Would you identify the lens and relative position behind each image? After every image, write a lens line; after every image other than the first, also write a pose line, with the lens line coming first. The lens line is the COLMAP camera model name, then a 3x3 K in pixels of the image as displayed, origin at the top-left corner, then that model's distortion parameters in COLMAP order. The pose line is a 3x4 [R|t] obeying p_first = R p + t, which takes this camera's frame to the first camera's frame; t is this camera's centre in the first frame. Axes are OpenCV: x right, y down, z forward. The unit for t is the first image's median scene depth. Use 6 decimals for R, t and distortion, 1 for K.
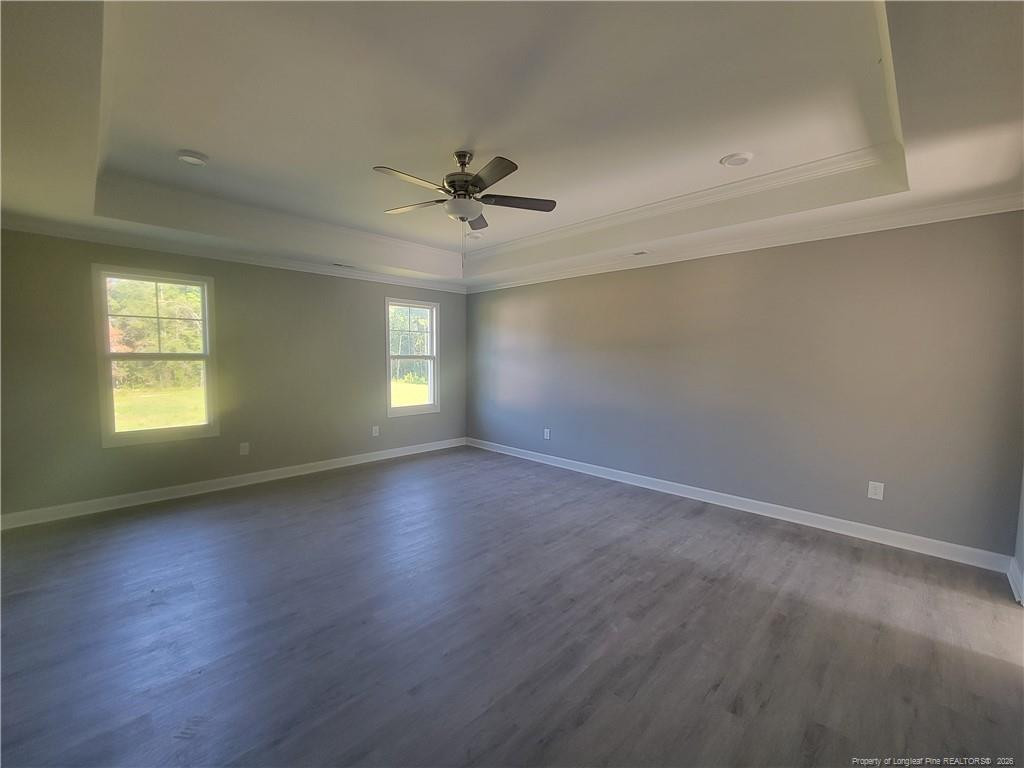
lens RADIAL K [[421.9, 0, 506.4], [0, 421.9, 387.5], [0, 0, 1]] dist [-0.001840, -0.000089]
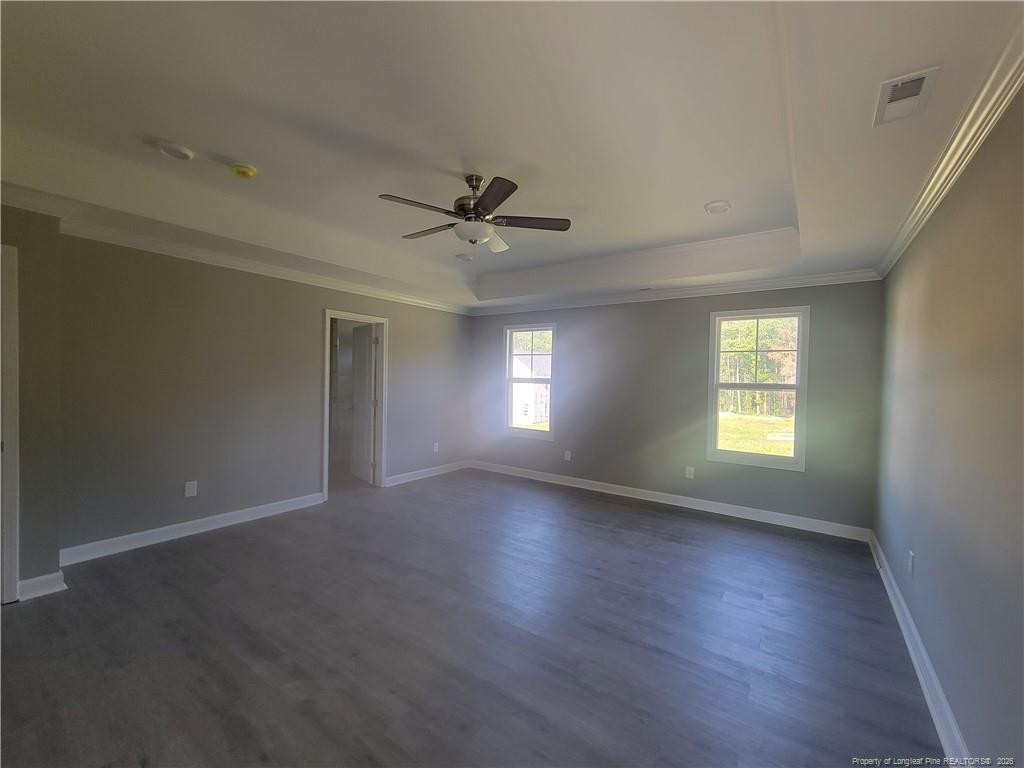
lens RADIAL K [[424.6, 0, 499.2], [0, 424.6, 382.7], [0, 0, 1]] dist [0.002786, 0.000229]
pose [[0.141008, 0.007168, -0.989983, 0.638552], [-0.095389, 0.995420, -0.006379, -0.044930], [0.985402, 0.095333, 0.141045, 0.671296]]
